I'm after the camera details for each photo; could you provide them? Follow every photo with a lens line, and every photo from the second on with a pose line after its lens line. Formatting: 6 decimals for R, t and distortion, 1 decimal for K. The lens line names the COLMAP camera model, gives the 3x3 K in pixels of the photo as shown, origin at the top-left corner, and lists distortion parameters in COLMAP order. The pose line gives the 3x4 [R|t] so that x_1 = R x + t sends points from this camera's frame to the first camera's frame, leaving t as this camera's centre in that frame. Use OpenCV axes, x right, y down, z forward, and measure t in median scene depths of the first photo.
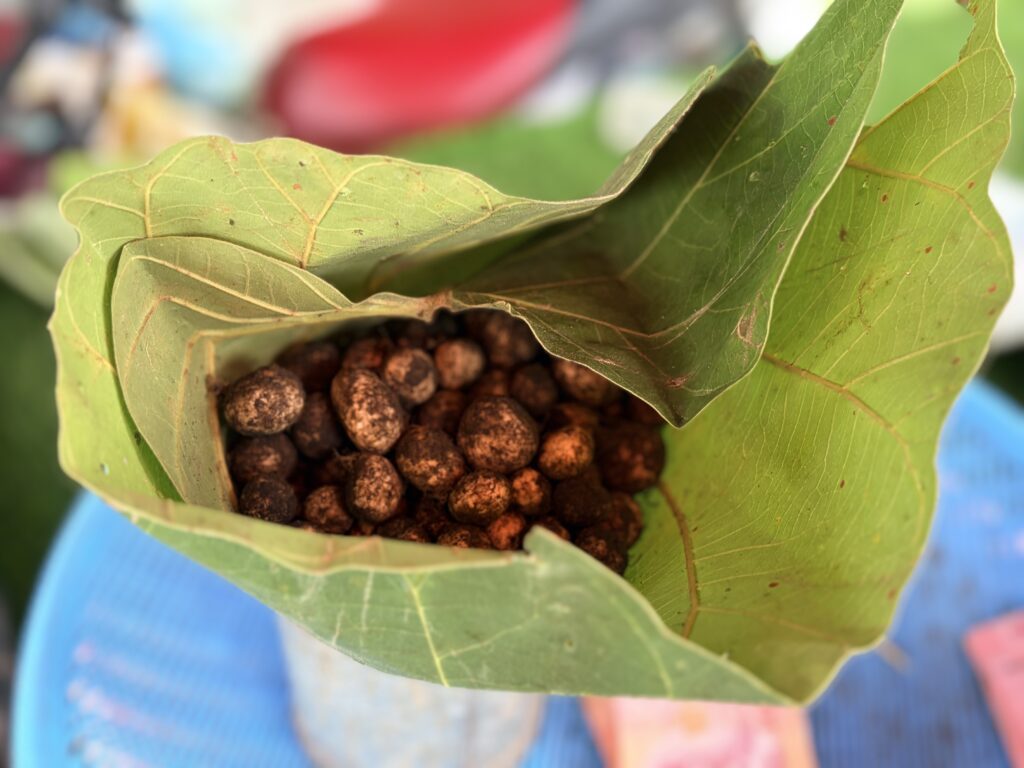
lens RADIAL K [[1177.7, 0, 526.7], [0, 1177.7, 381.4], [0, 0, 1]] dist [0.238916, -0.001860]
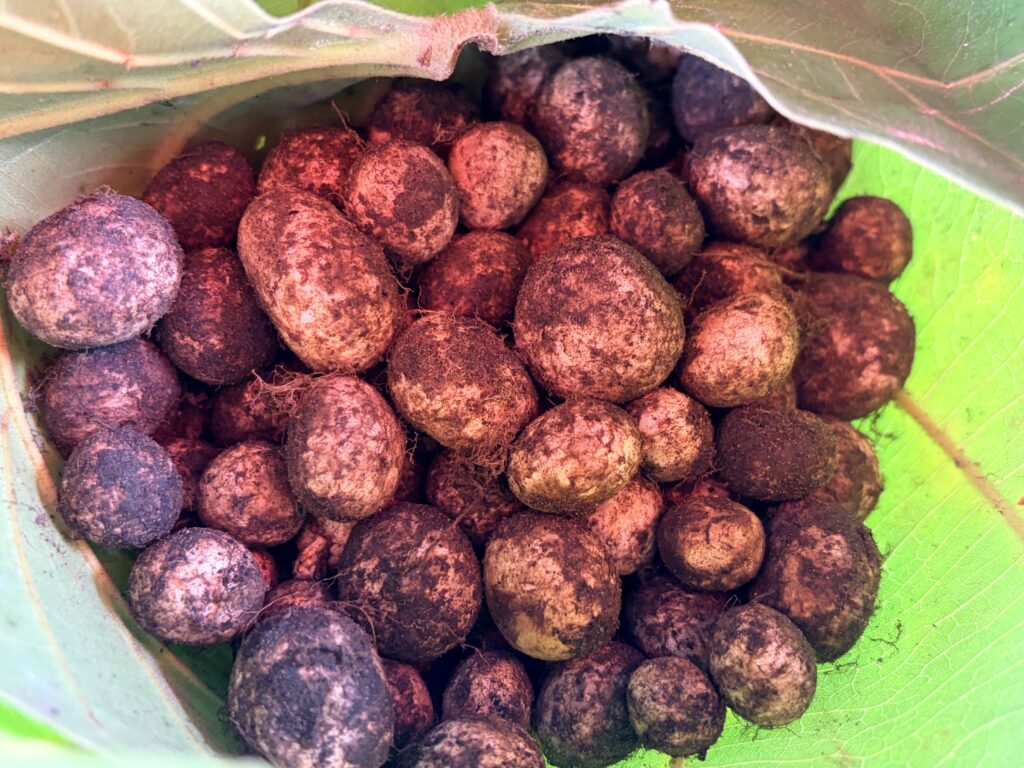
lens RADIAL K [[1221.8, 0, 512.0], [0, 1221.8, 384.0], [0, 0, 1]] dist [0.246277, -1.214126]
pose [[0.998392, -0.049538, 0.027559, -0.075971], [0.045452, 0.990068, 0.133042, 0.003315], [-0.033876, -0.131576, 0.990727, 0.522172]]
